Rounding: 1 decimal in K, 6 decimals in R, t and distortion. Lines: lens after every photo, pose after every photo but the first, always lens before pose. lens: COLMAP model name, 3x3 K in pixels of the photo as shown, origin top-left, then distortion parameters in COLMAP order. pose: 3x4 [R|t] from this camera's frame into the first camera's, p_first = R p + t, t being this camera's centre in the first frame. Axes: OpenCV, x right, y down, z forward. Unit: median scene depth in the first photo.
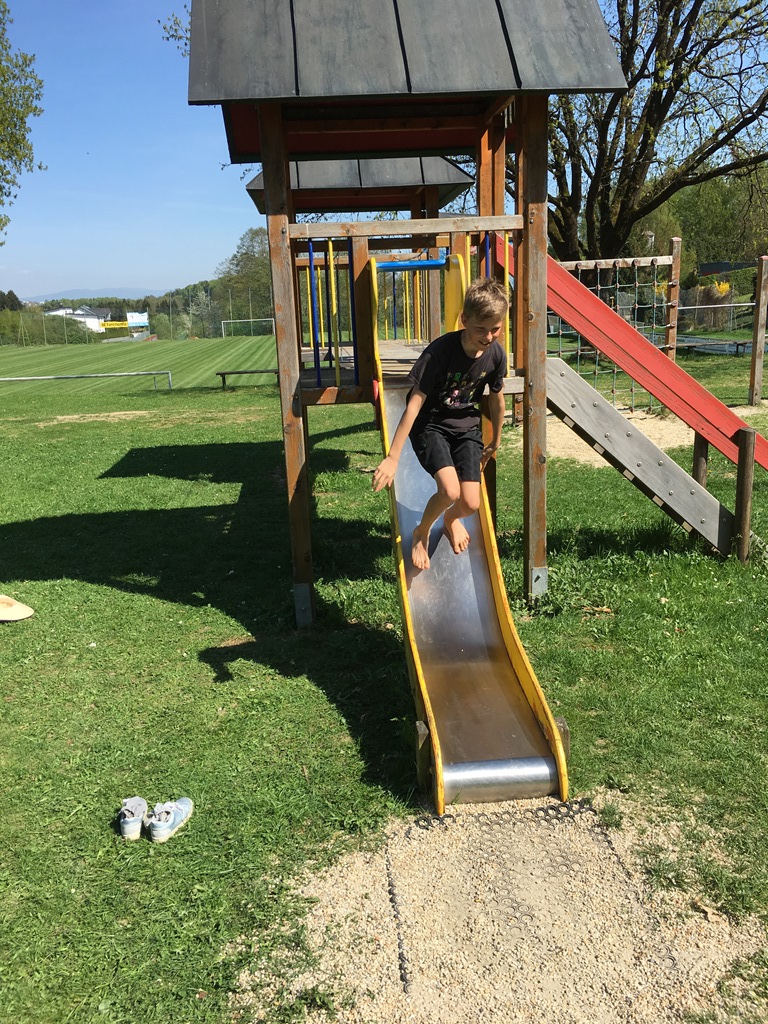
lens RADIAL K [[861.4, 0, 385.1], [0, 861.4, 513.6], [0, 0, 1]] dist [0.081111, -0.106221]
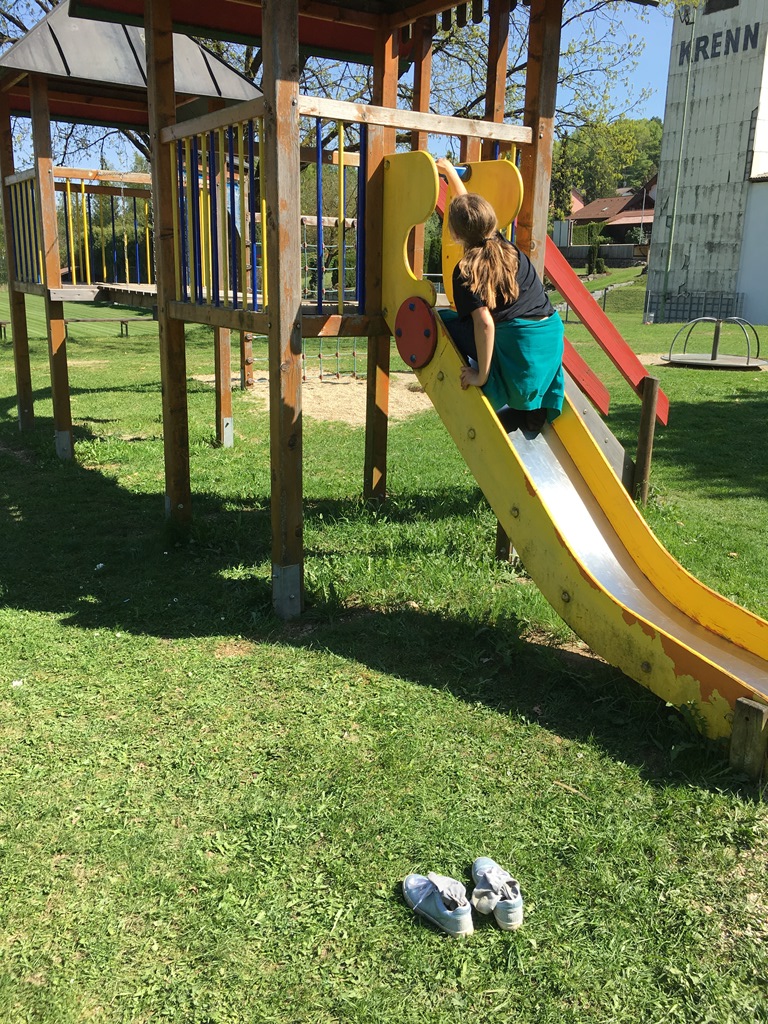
lens RADIAL K [[865.5, 0, 388.1], [0, 865.5, 514.3], [0, 0, 1]] dist [0.083186, -0.111742]
pose [[0.879625, -0.066255, 0.471031, -0.406074], [0.054129, 0.997762, 0.039262, 0.008354], [-0.472578, -0.009039, 0.881243, 0.267454]]
